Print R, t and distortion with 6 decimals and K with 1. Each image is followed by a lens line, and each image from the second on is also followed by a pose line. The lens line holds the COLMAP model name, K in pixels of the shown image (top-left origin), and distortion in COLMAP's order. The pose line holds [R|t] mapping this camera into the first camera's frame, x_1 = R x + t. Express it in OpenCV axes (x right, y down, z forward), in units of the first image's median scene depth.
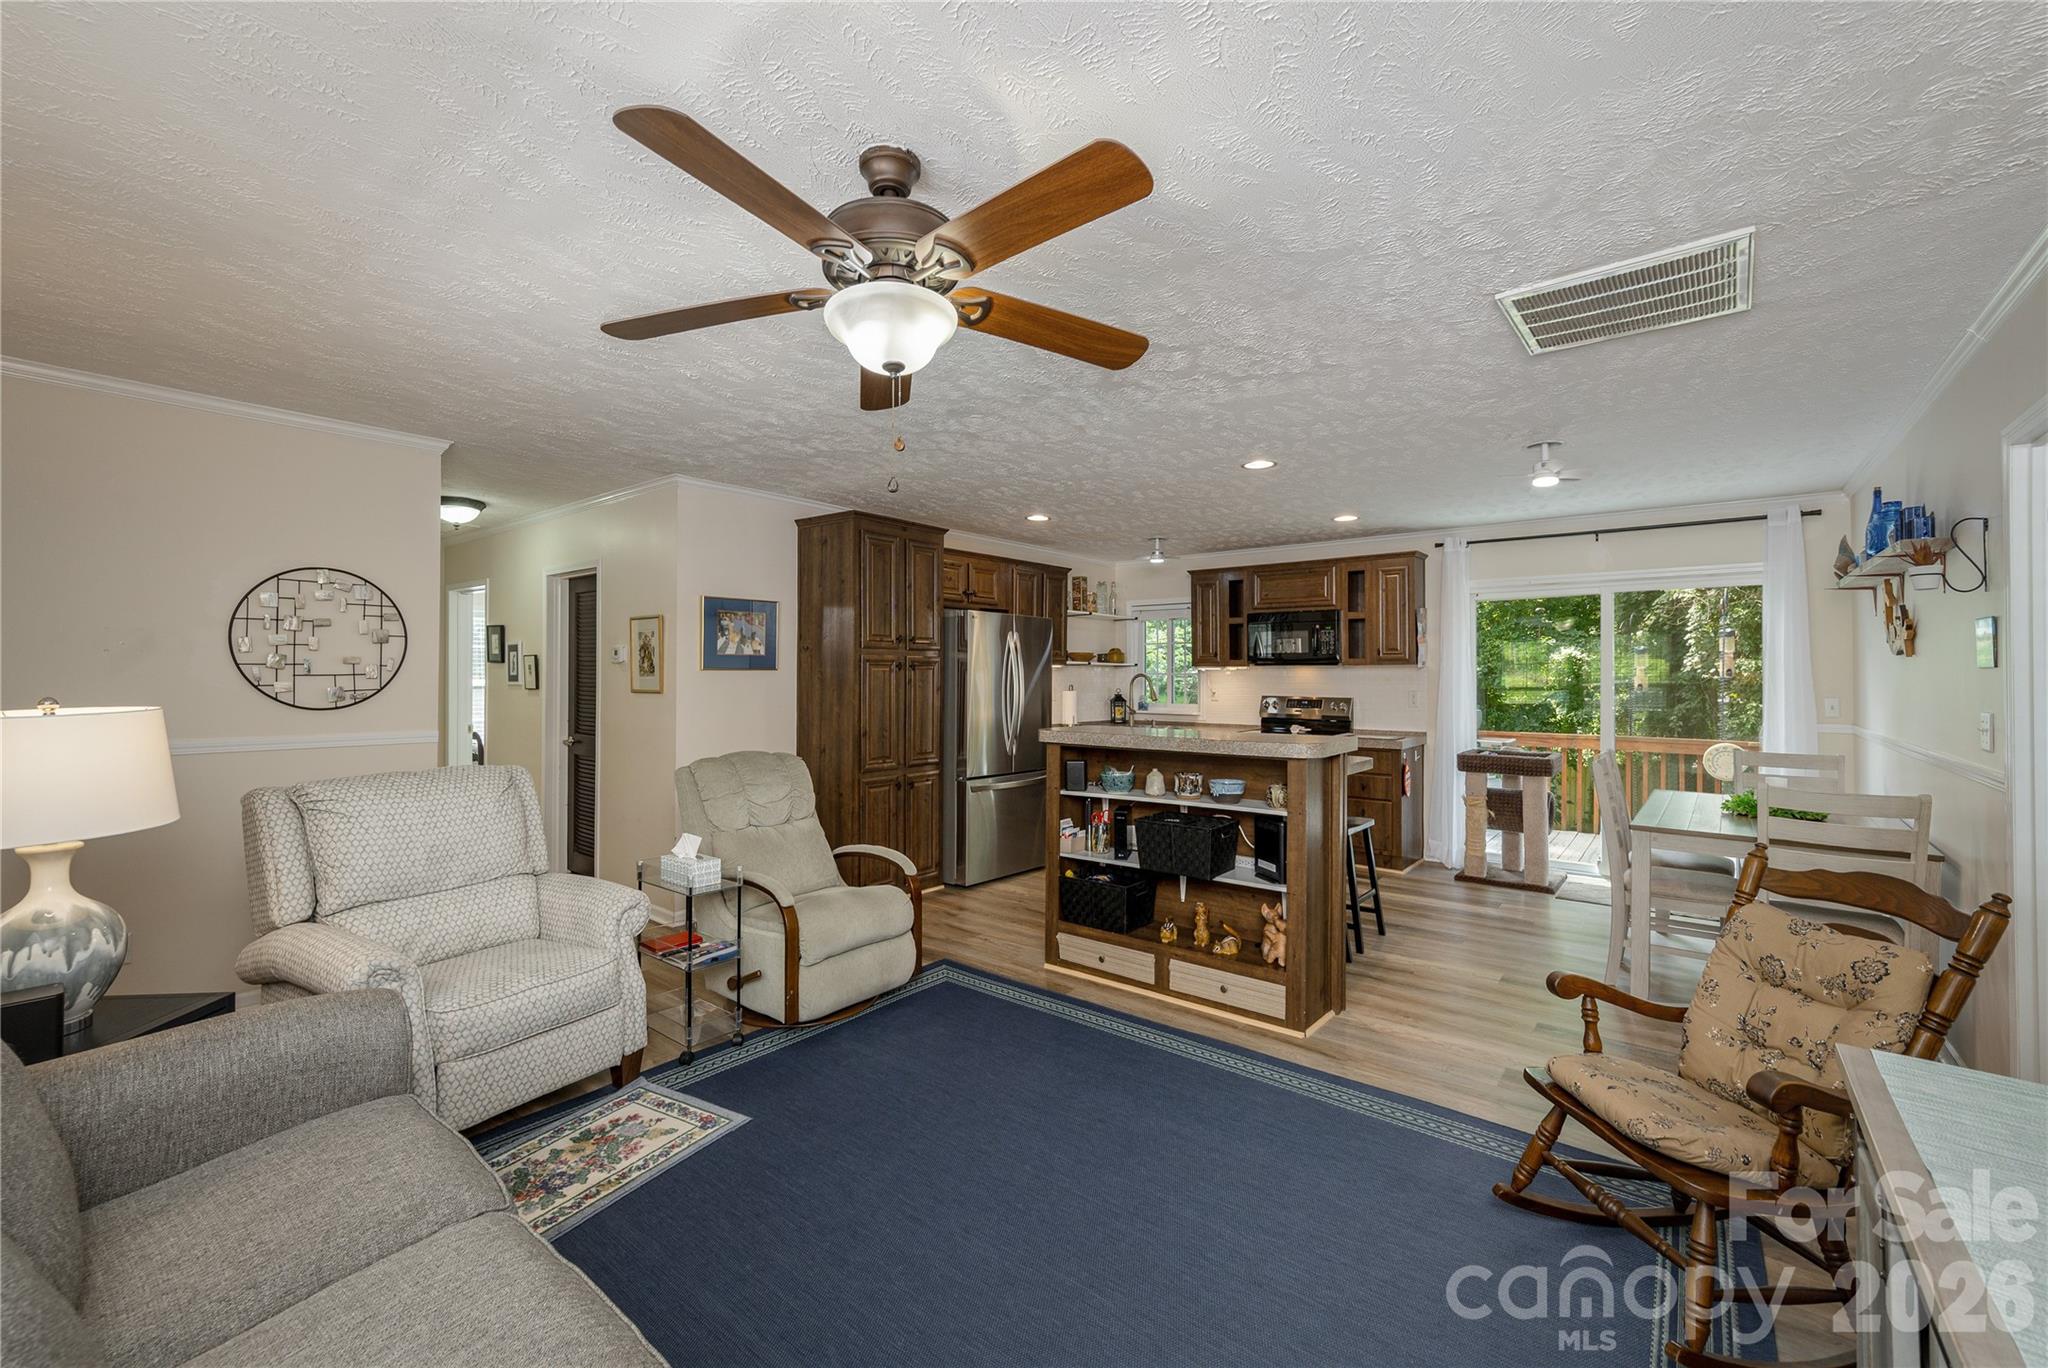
lens RADIAL K [[864.3, 0, 981.0], [0, 864.3, 655.3], [0, 0, 1]] dist [-0.002615, -0.000302]
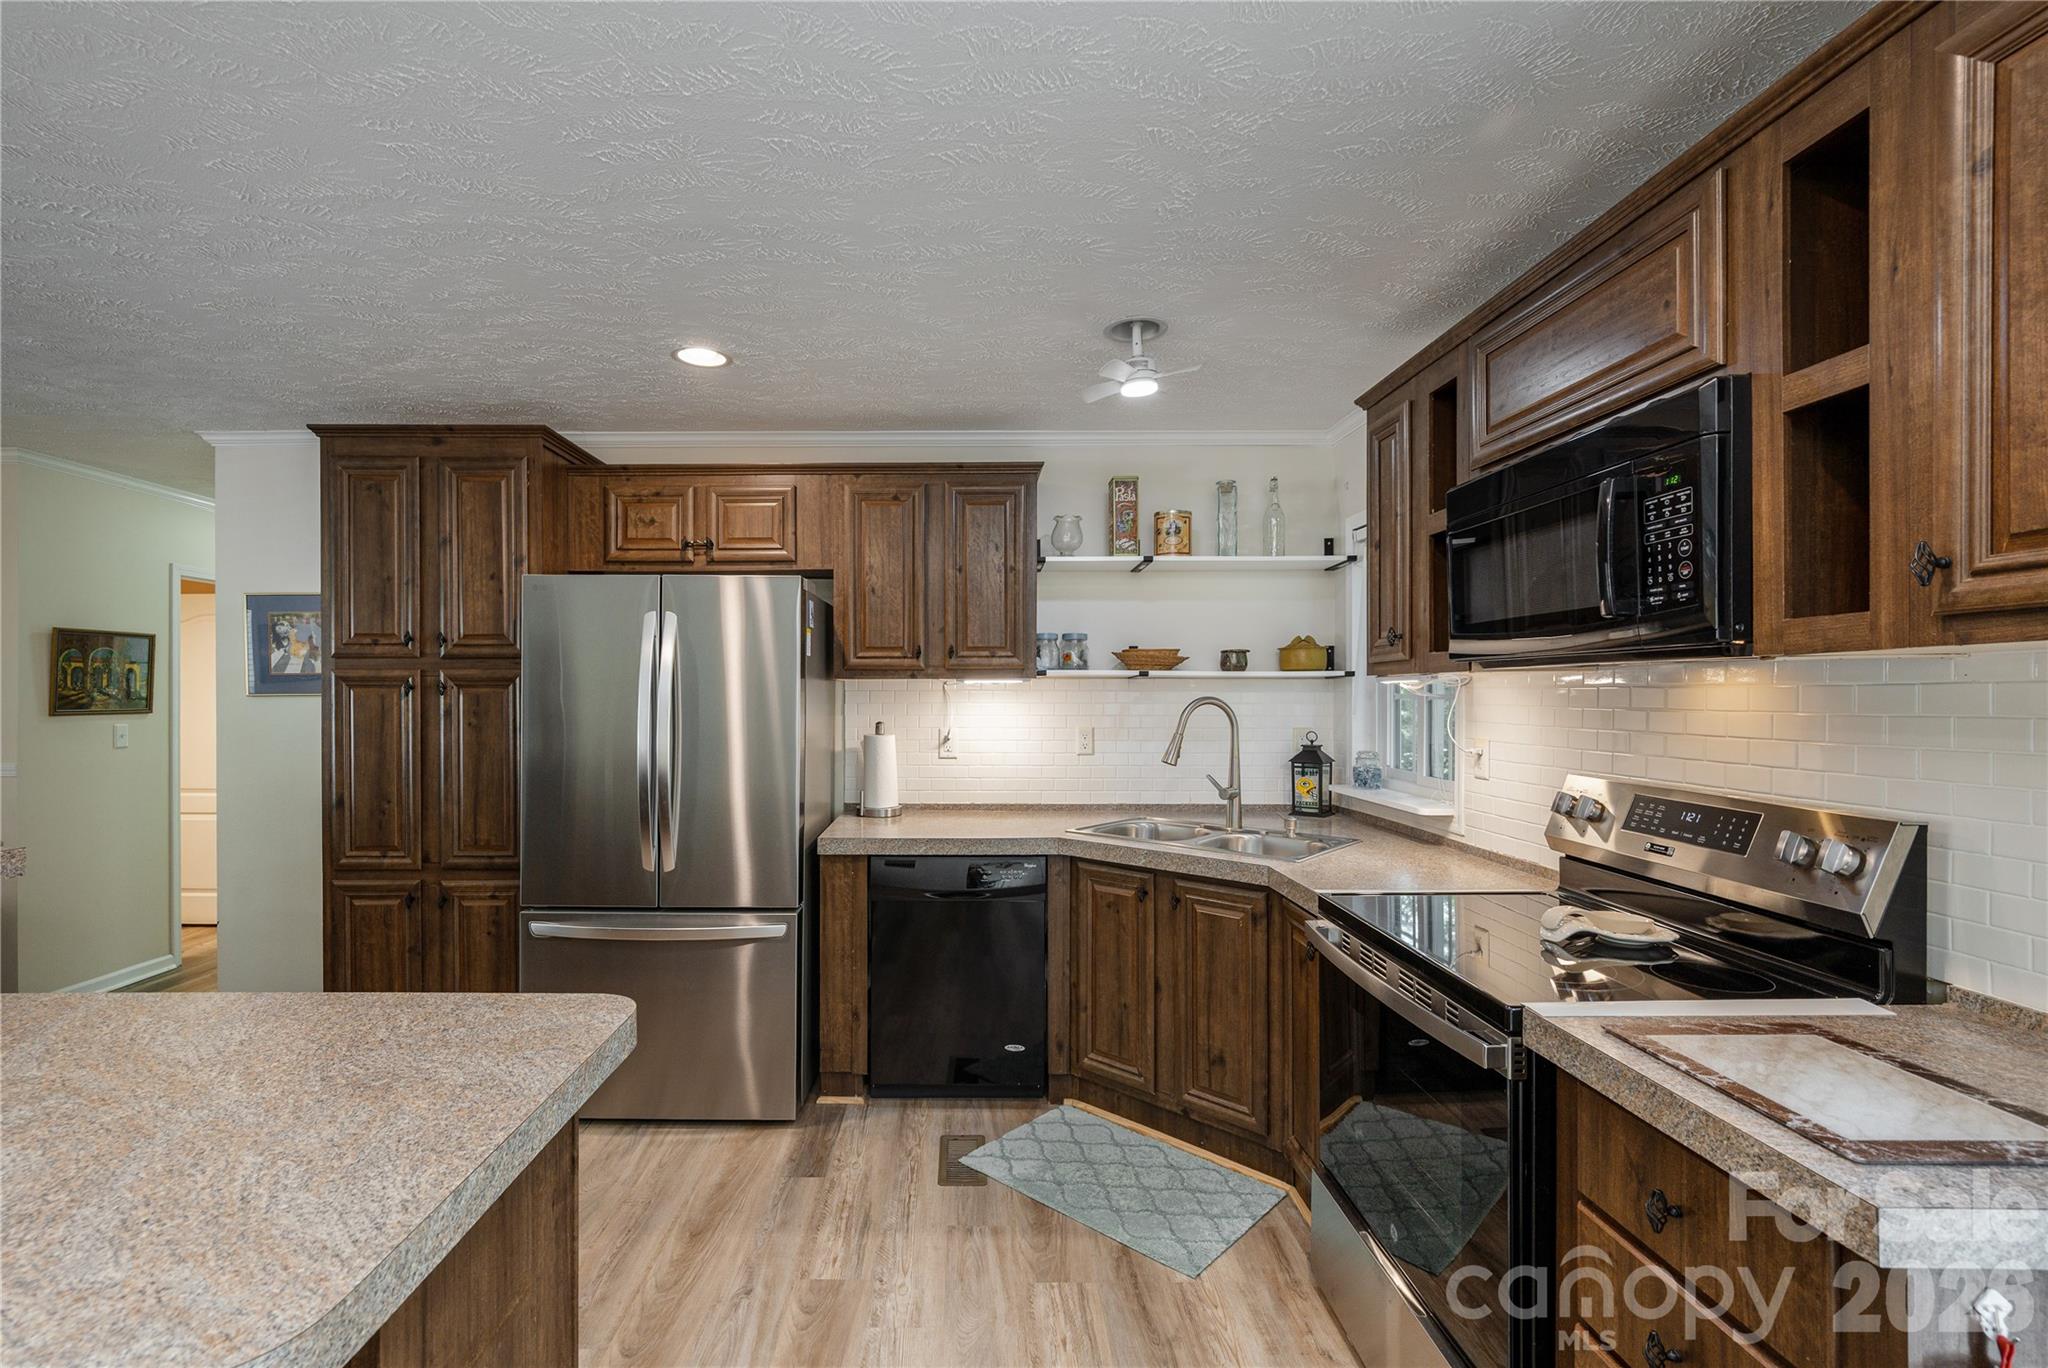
lens RADIAL K [[852.2, 0, 1011.5], [0, 852.2, 697.4], [0, 0, 1]] dist [0.000242, -0.000184]
pose [[0.651045, -0.004494, -0.759026, 0.455216], [0.020007, 0.999737, 0.011242, 0.016823], [0.758775, -0.022505, 0.650964, 0.746489]]
